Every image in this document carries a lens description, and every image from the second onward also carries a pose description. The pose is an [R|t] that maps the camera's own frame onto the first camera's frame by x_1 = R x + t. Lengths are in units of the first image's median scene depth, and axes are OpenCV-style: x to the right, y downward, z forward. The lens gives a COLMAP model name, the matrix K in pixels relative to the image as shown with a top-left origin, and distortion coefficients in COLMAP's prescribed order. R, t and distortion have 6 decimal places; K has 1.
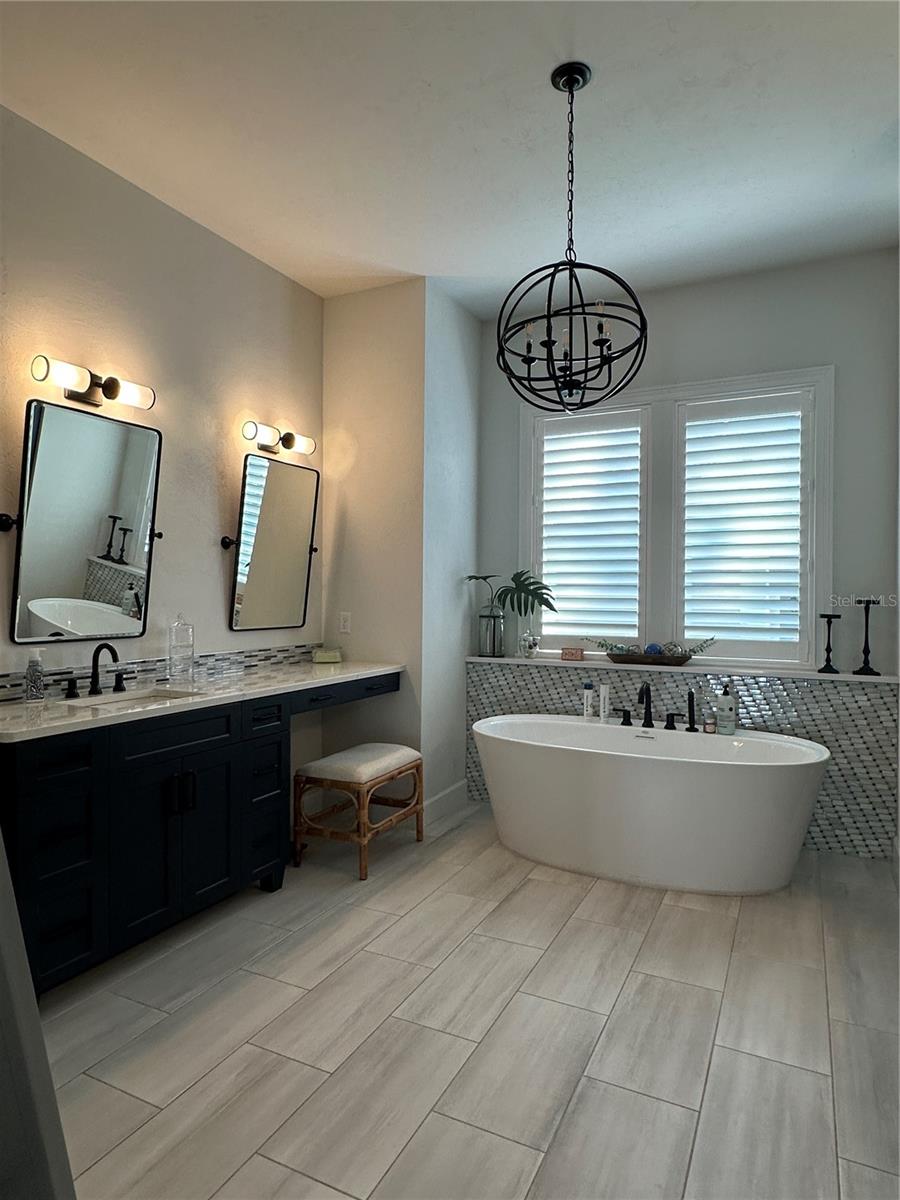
lens RADIAL K [[712.7, 0, 453.9], [0, 712.7, 599.9], [0, 0, 1]] dist [-0.004850, 0.004134]
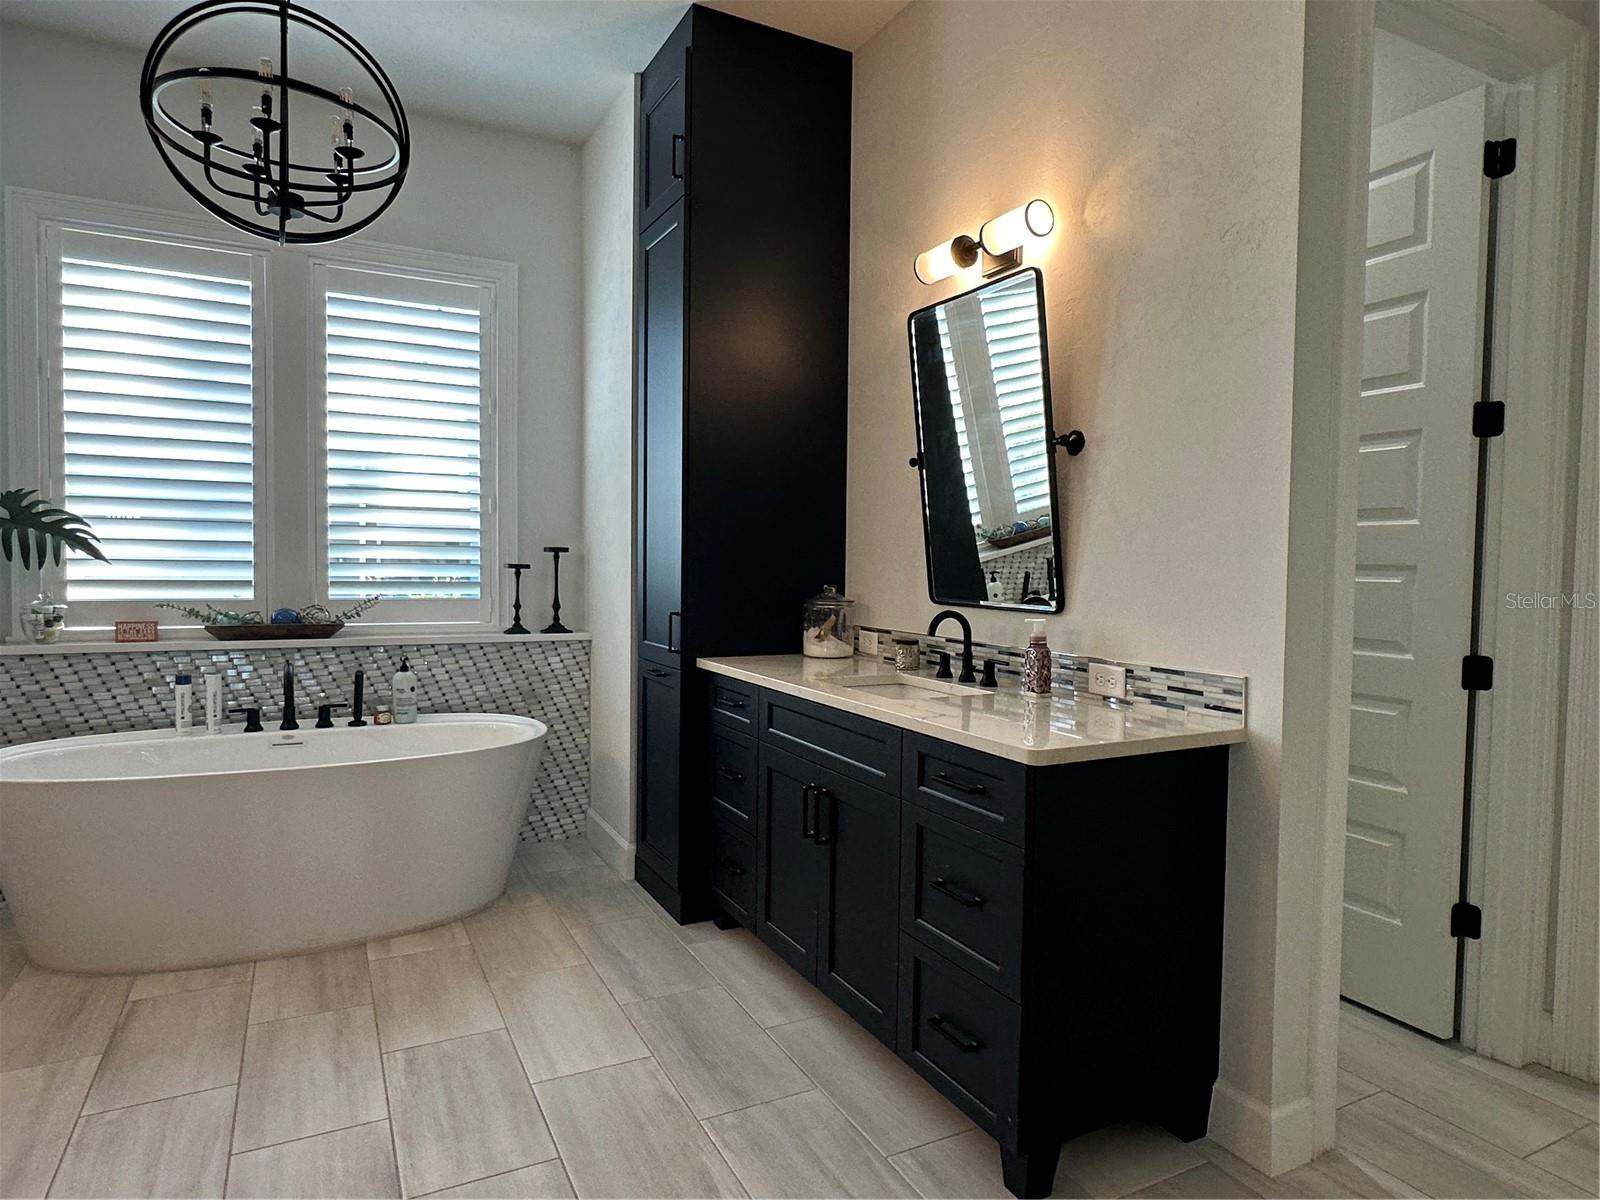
lens RADIAL K [[950.3, 0, 794.8], [0, 950.3, 597.1], [0, 0, 1]] dist [-0.004850, 0.004134]
pose [[0.590972, -0.027509, 0.806223, -0.182925], [-0.006622, 0.999219, 0.038948, 0.013692], [-0.806665, -0.028356, 0.590329, 0.076837]]
